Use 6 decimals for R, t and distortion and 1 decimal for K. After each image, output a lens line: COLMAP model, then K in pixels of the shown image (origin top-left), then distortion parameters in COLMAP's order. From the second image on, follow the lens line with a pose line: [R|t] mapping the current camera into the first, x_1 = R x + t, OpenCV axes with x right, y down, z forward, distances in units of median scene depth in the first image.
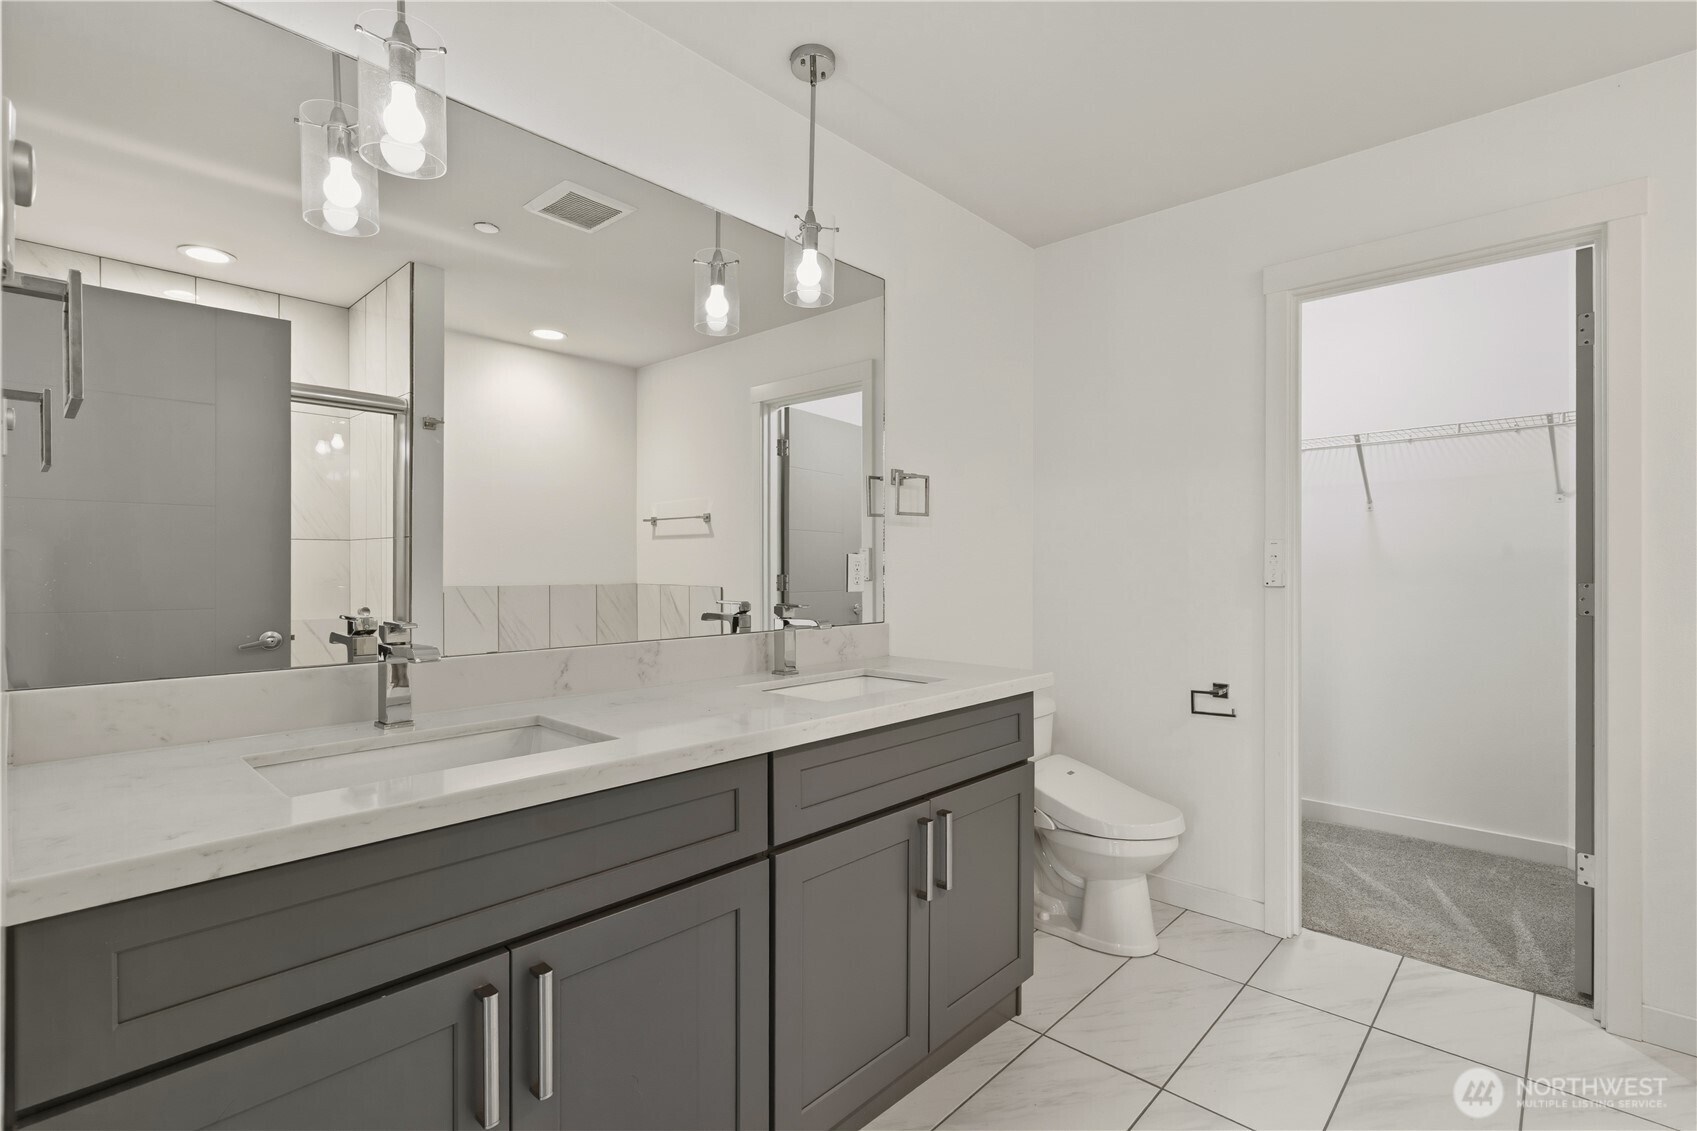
lens RADIAL K [[786.5, 0, 860.3], [0, 786.5, 558.0], [0, 0, 1]] dist [-0.004108, 0.001726]
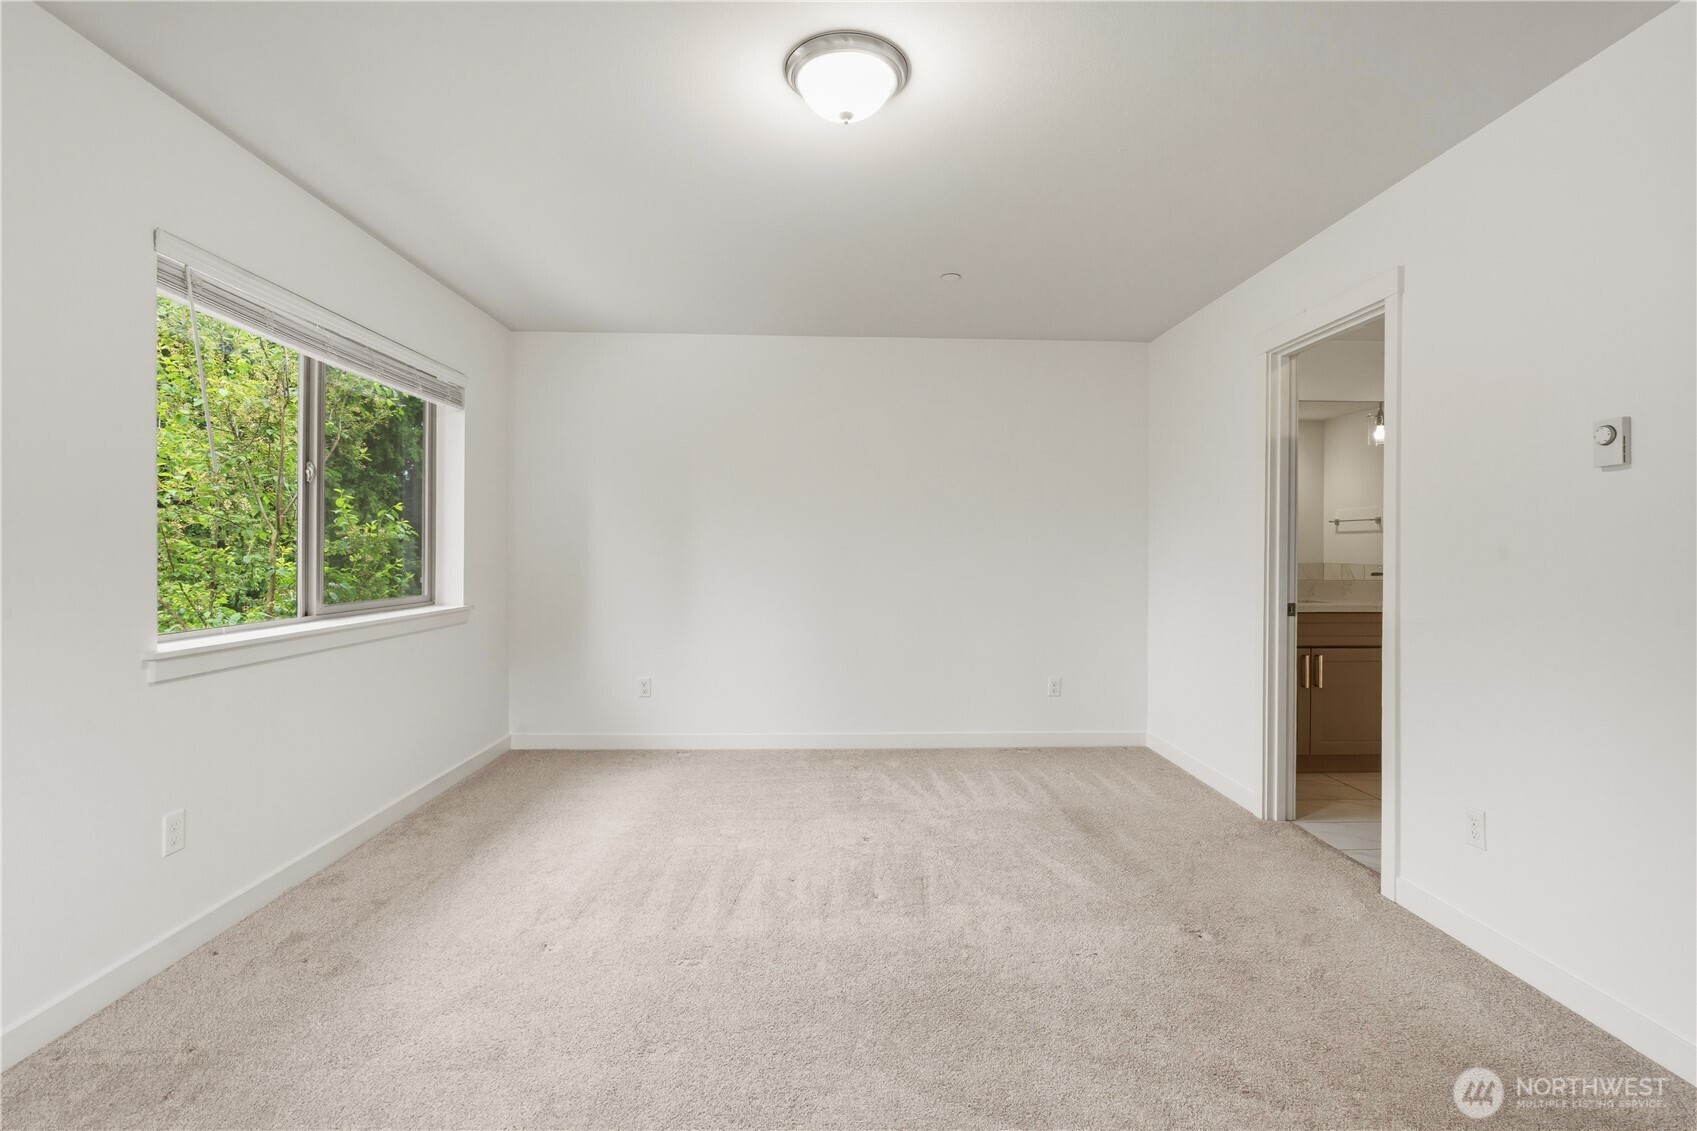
lens RADIAL K [[753.6, 0, 848.5], [0, 753.6, 565.5], [0, 0, 1]] dist [0.000515, 0.000397]
pose [[0.686651, 0.007391, -0.726950, 0.162440], [0.012201, 0.999690, 0.021688, -0.006734], [0.726885, -0.023761, 0.686348, -0.750421]]
